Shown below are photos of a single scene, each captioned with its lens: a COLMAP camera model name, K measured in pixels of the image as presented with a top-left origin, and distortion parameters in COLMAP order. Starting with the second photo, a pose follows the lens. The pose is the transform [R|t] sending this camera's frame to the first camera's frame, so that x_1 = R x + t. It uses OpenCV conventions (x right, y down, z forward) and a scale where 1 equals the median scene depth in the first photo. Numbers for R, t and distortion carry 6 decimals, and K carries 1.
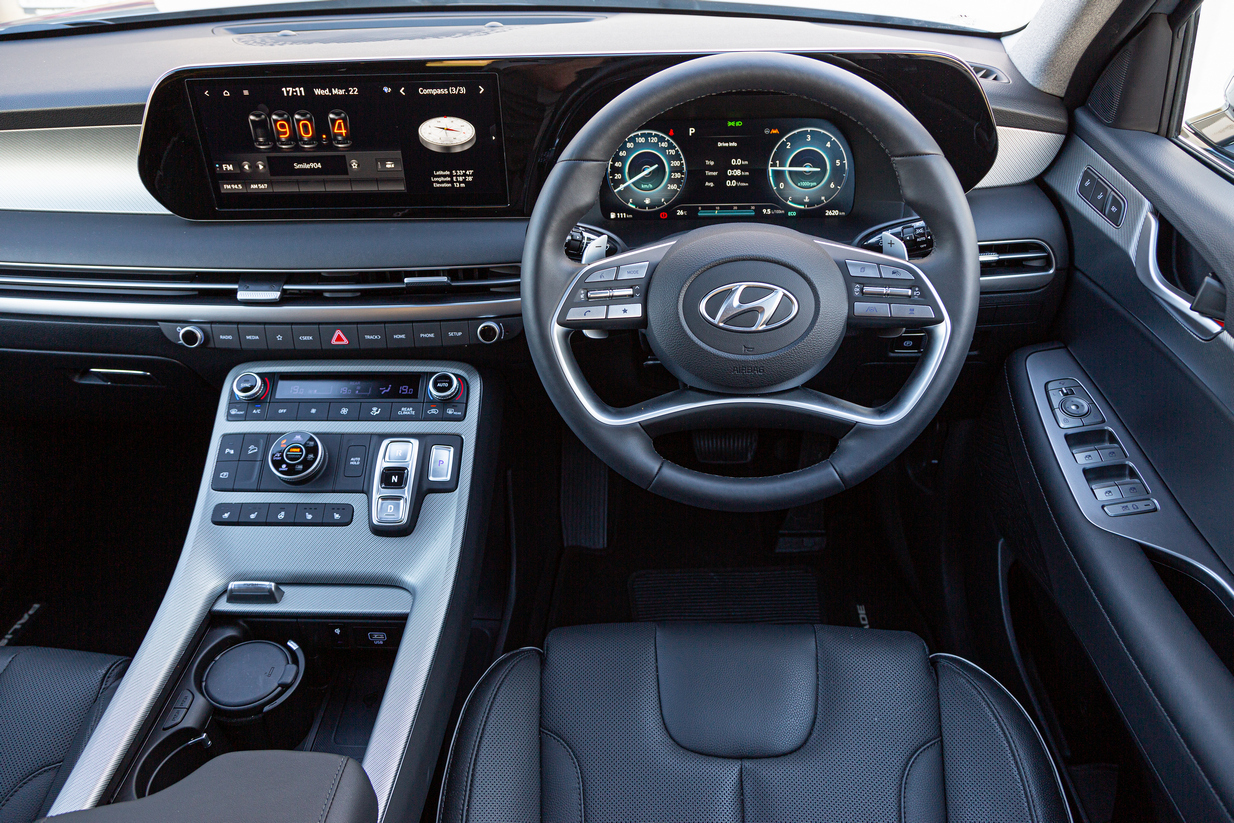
lens RADIAL K [[974.7, 0, 616.5], [0, 974.7, 388.4], [0, 0, 1]] dist [0.003777, -0.002285]
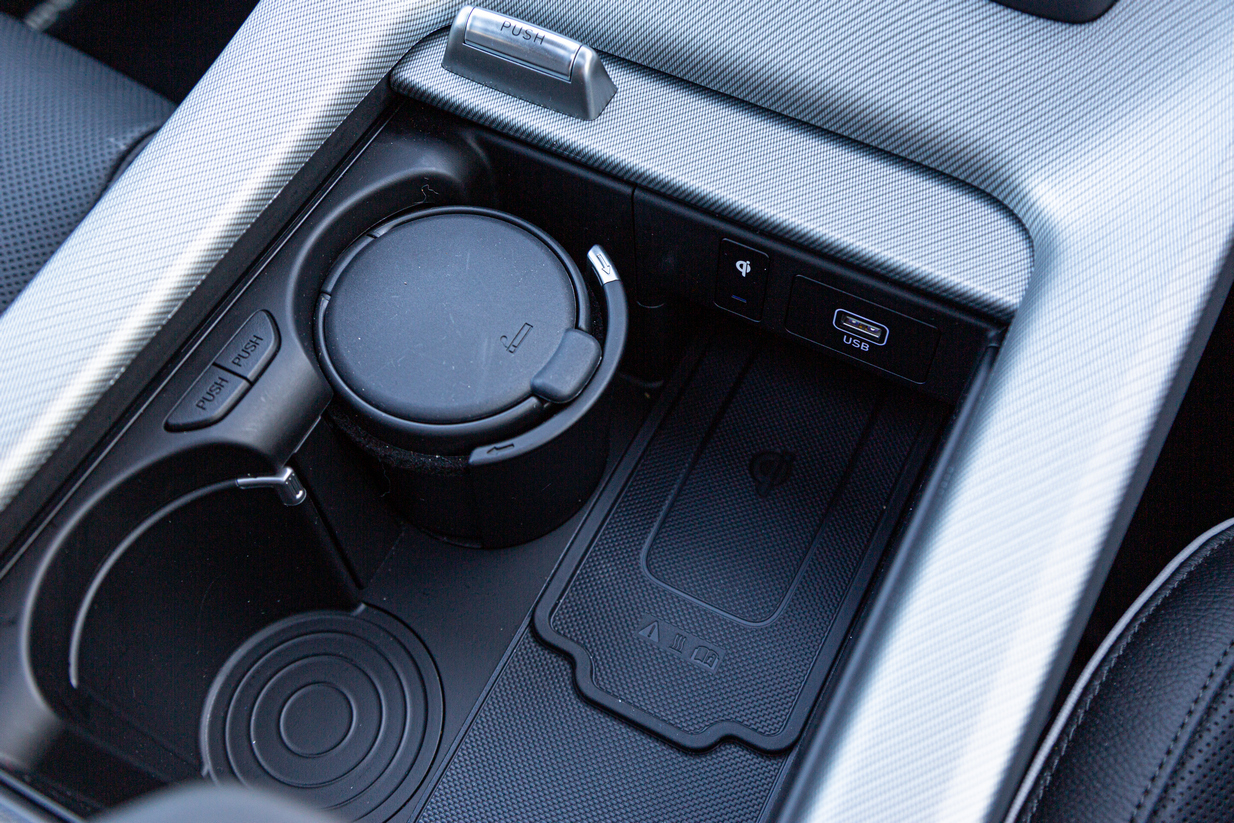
lens RADIAL K [[1442.9, 0, 617.0], [0, 1442.9, 411.5], [0, 0, 1]] dist [0.013869, 0.009087]
pose [[0.907905, 0.362897, -0.209796, -0.214557], [-0.233975, 0.854006, 0.464682, 0.086899], [0.347799, -0.372800, 0.860265, 0.588523]]
